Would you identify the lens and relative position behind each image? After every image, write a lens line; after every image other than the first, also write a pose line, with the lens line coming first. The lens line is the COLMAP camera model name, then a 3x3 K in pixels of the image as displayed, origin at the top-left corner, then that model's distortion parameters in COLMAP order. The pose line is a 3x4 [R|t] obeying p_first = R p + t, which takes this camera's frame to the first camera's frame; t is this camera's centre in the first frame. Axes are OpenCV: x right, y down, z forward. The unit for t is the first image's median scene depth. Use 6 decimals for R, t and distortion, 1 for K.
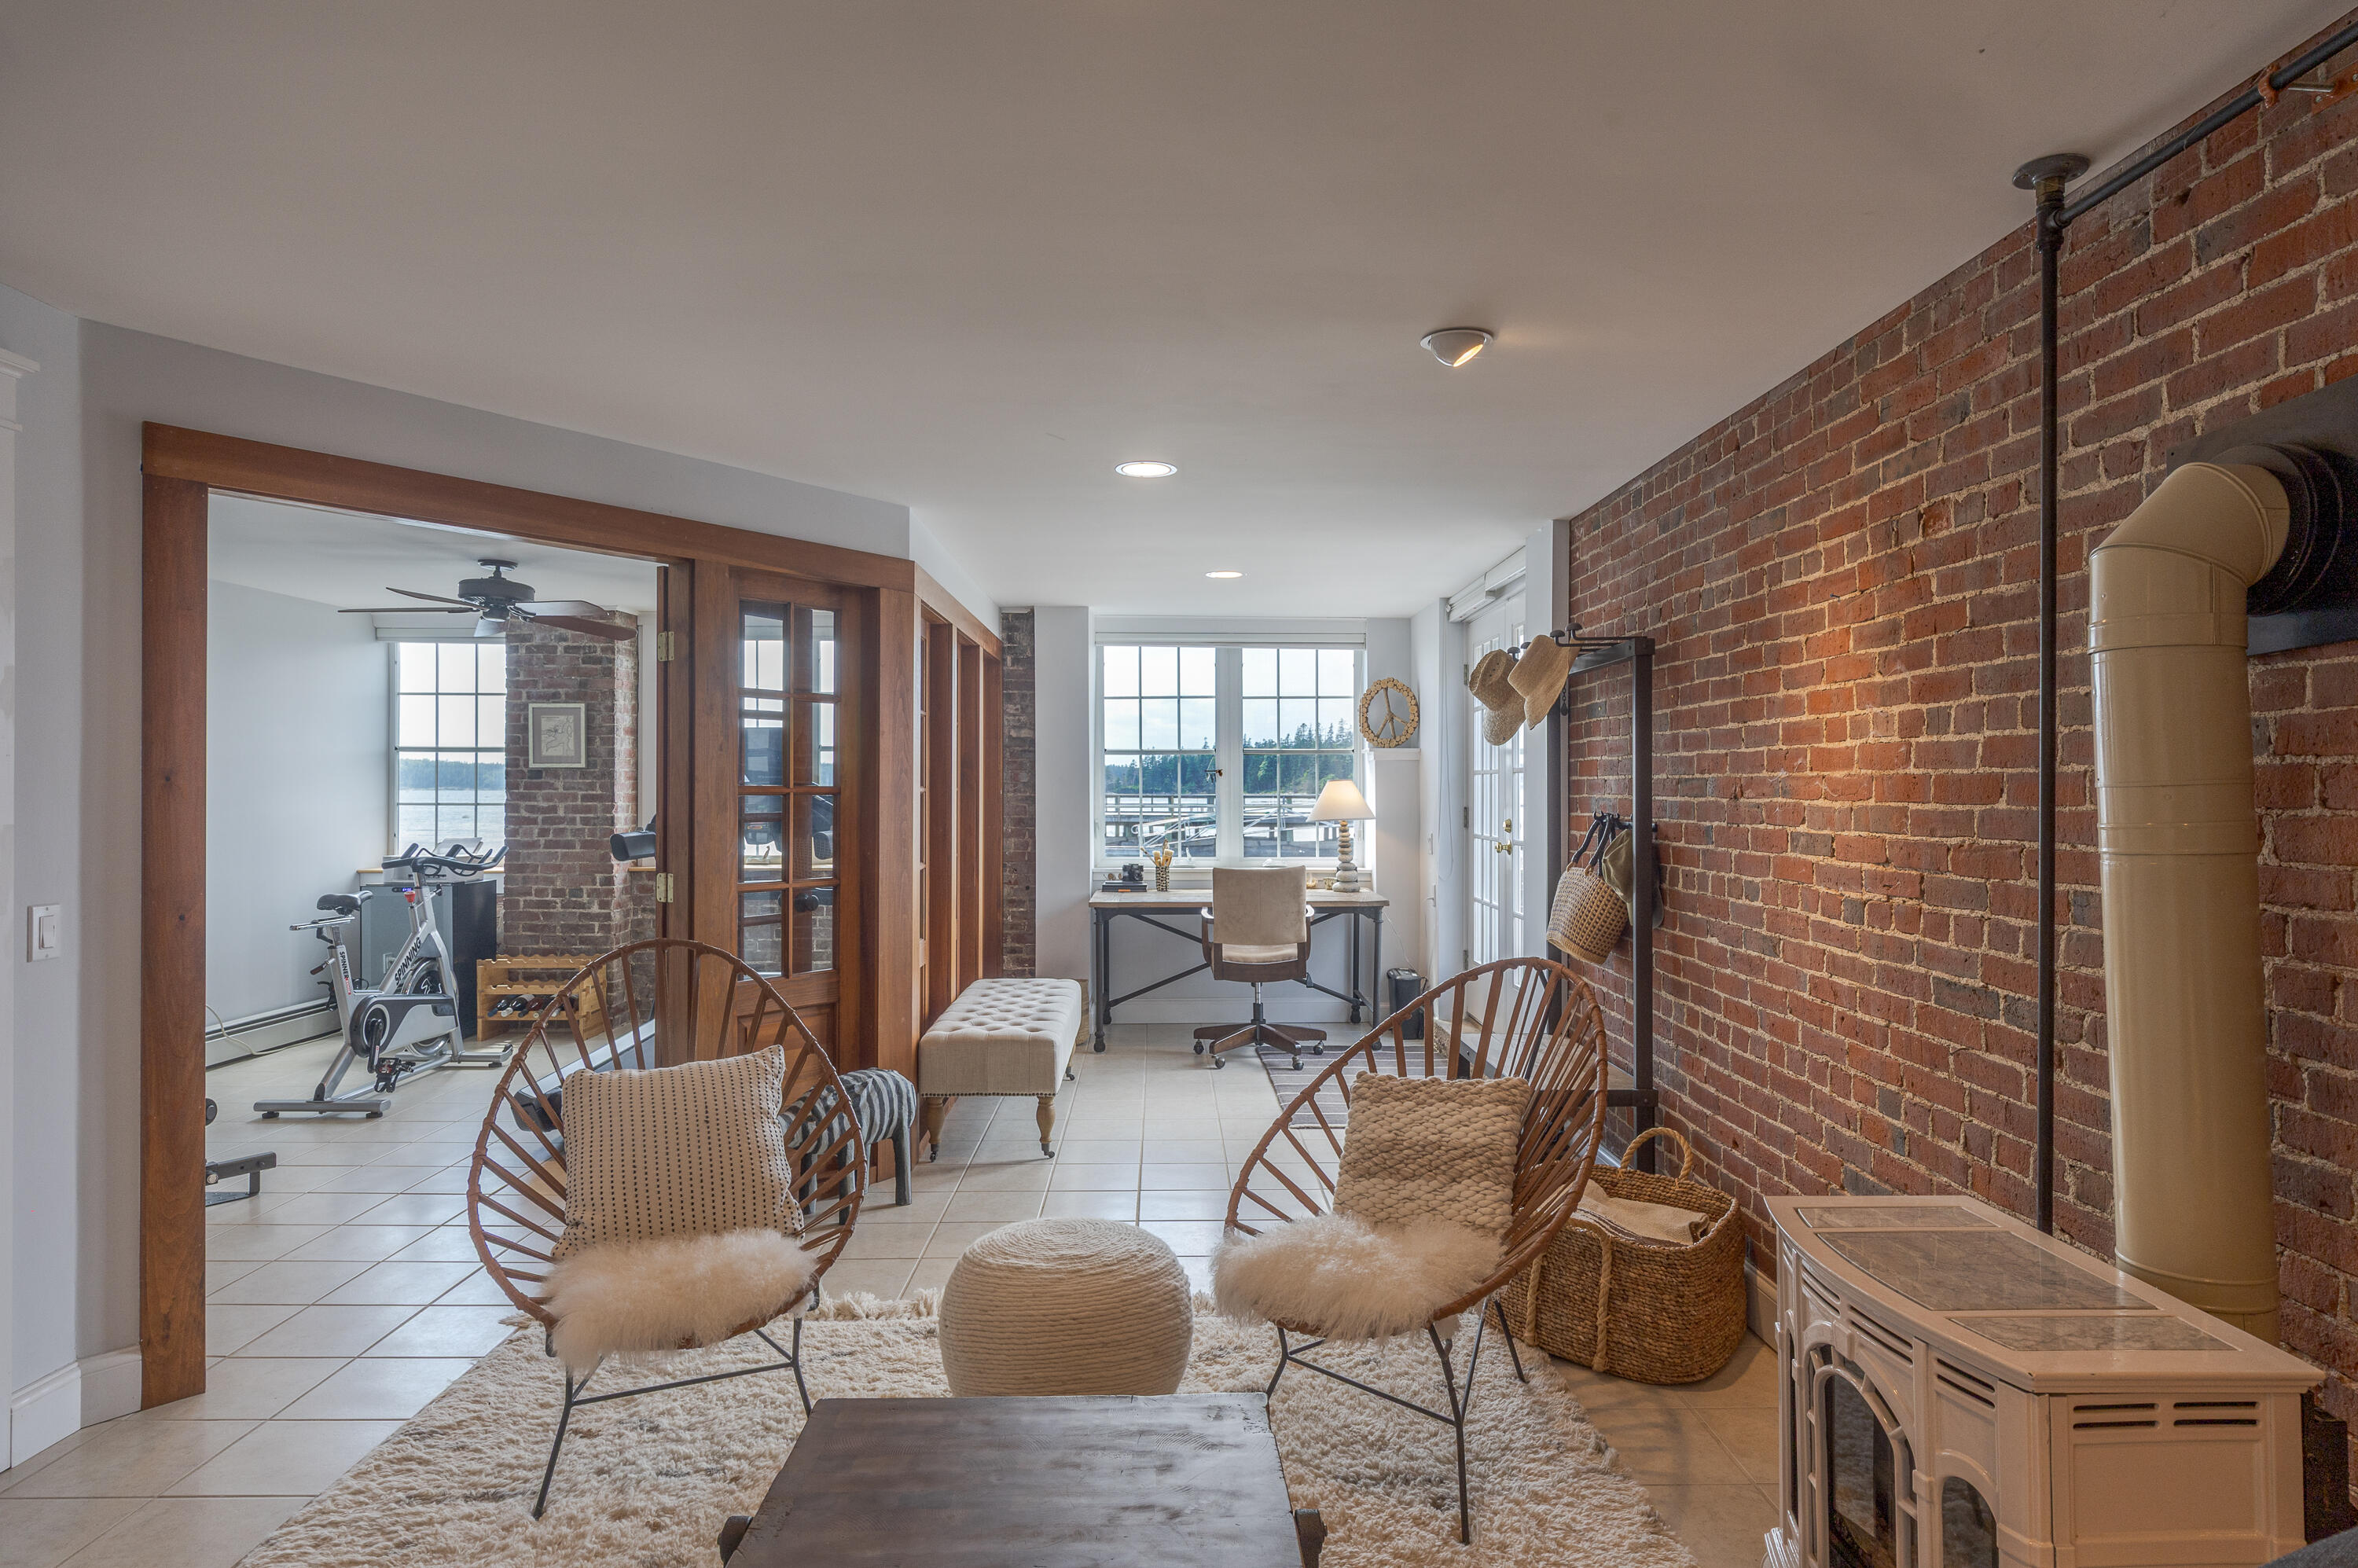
lens RADIAL K [[1302.2, 0, 1179.0], [0, 1302.2, 784.0], [0, 0, 1]] dist [0.000244, 0.000035]
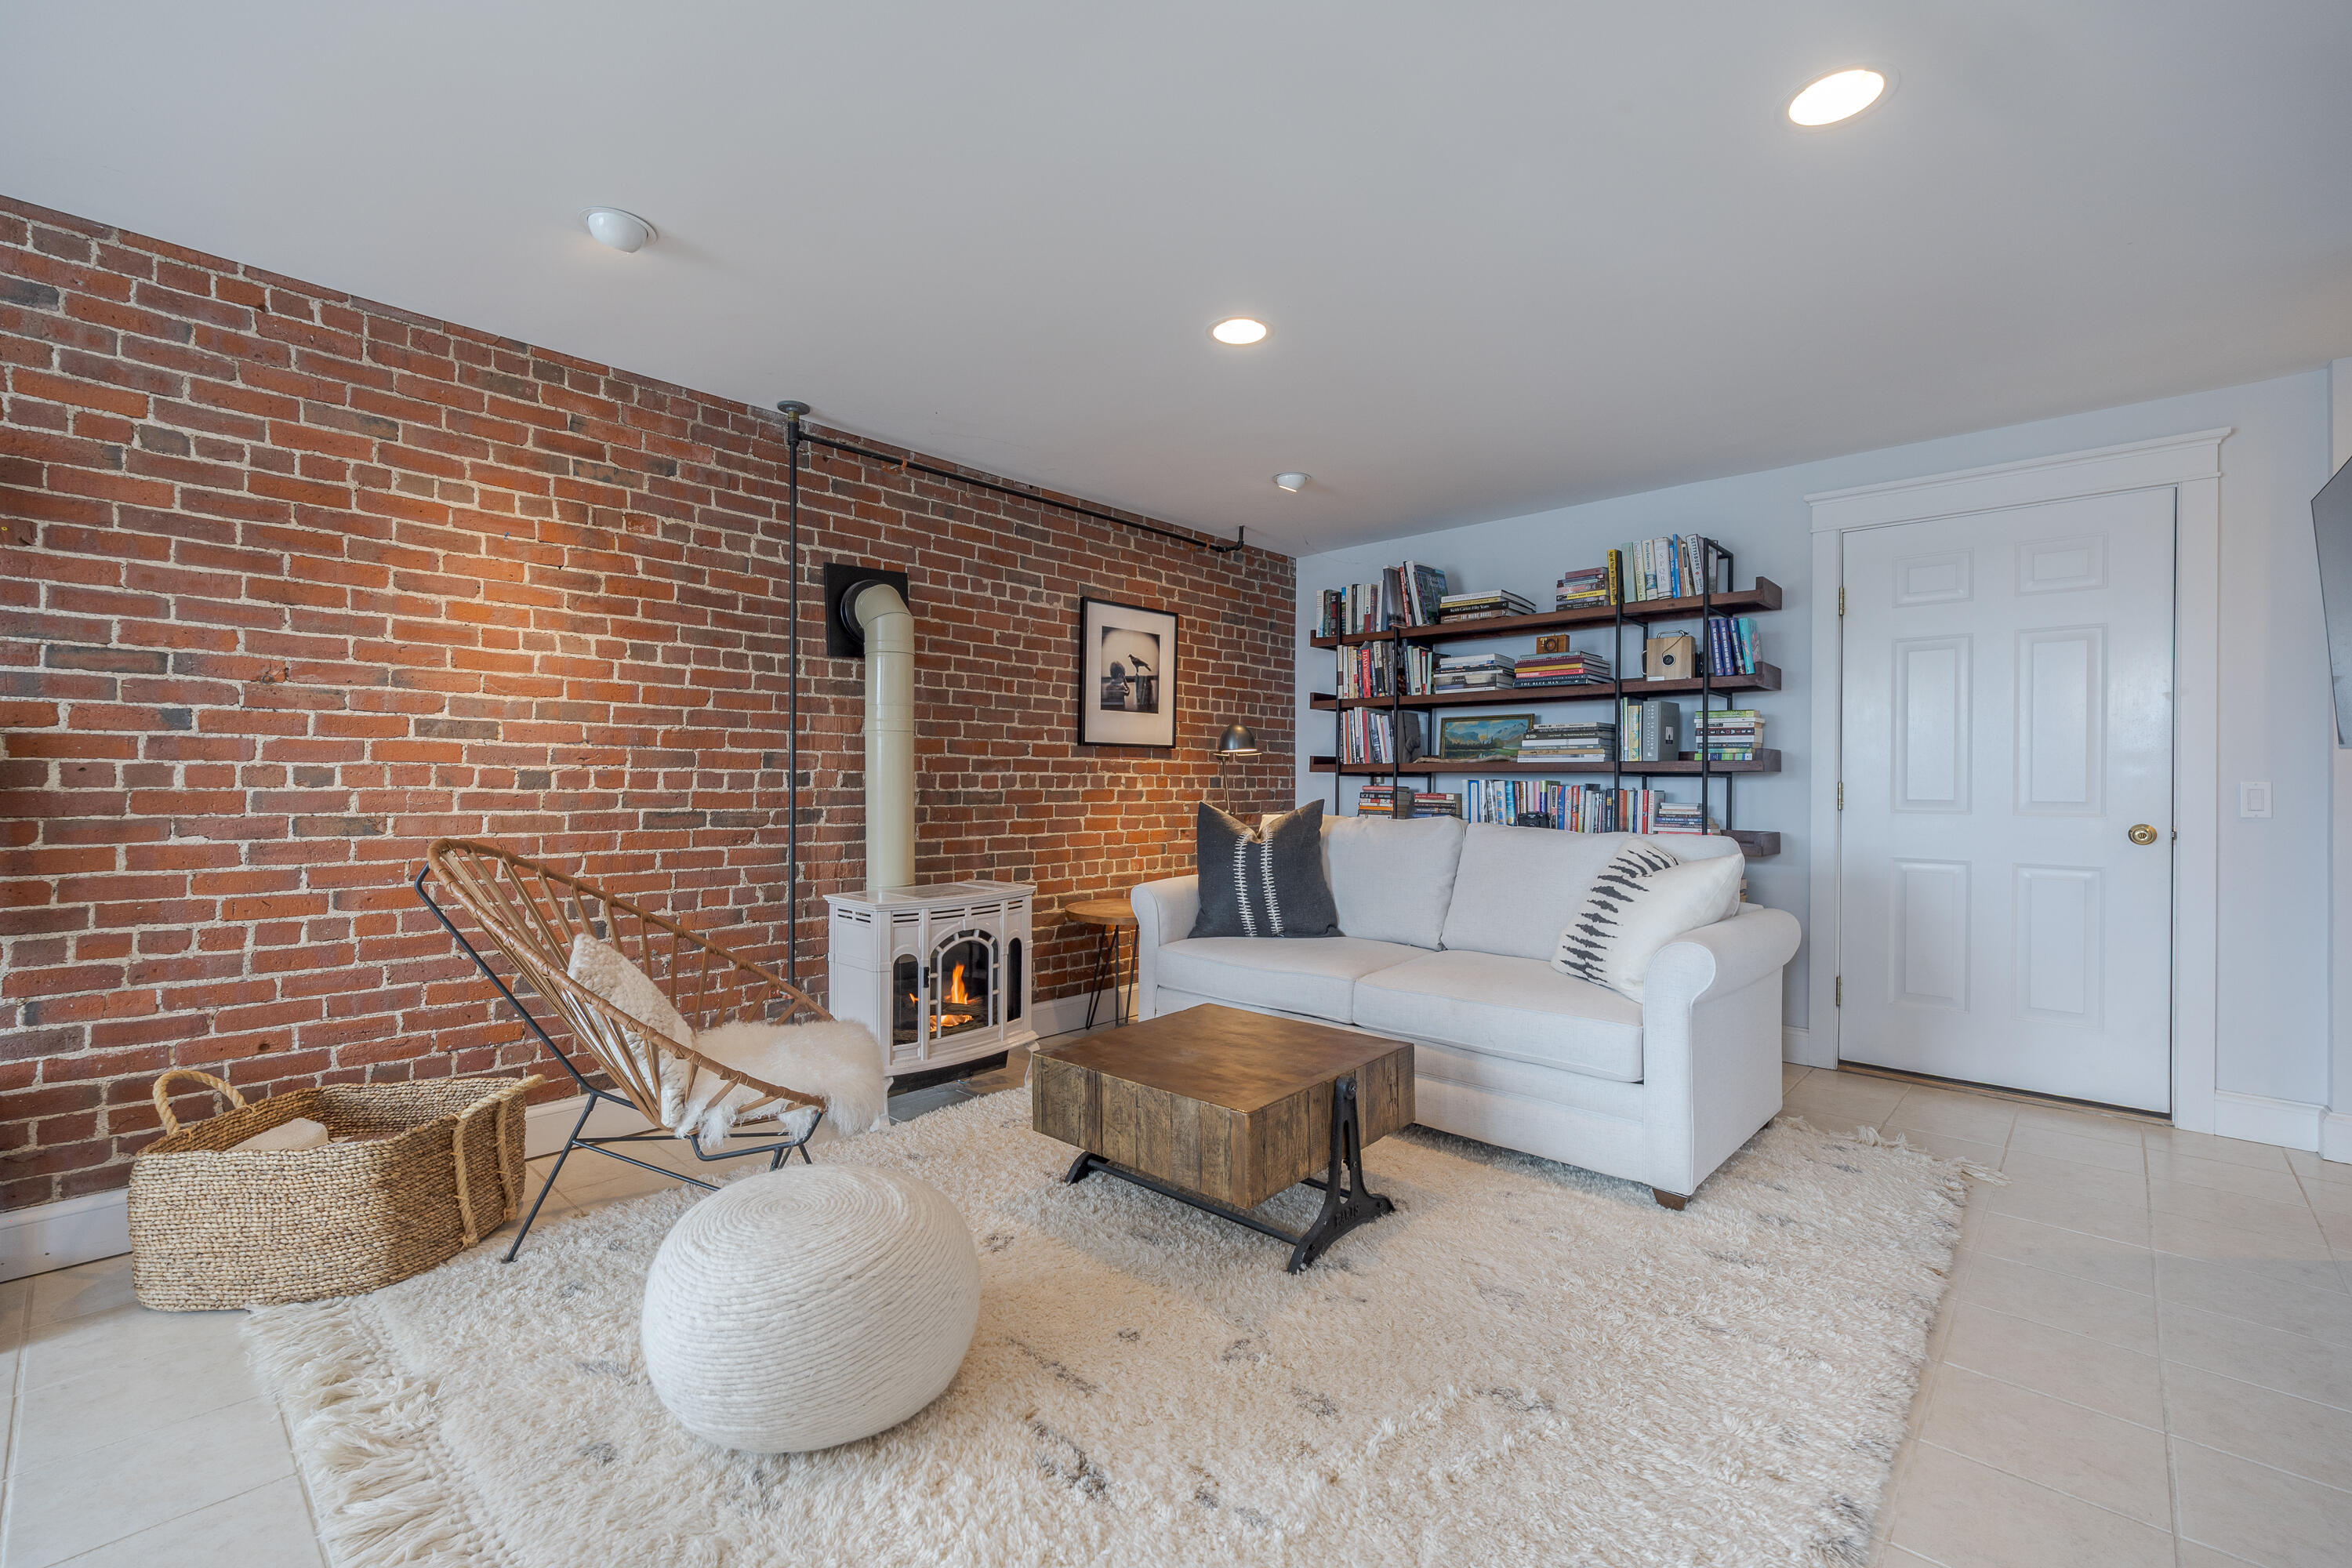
lens RADIAL K [[1004.8, 0, 1176.0], [0, 1004.8, 784.0], [0, 0, 1]] dist [0.000199, 0.000008]
pose [[-0.726107, -0.010069, 0.687508, -0.761706], [-0.011629, 0.999930, 0.002363, 0.105754], [-0.687483, -0.006279, -0.726173, 1.485866]]
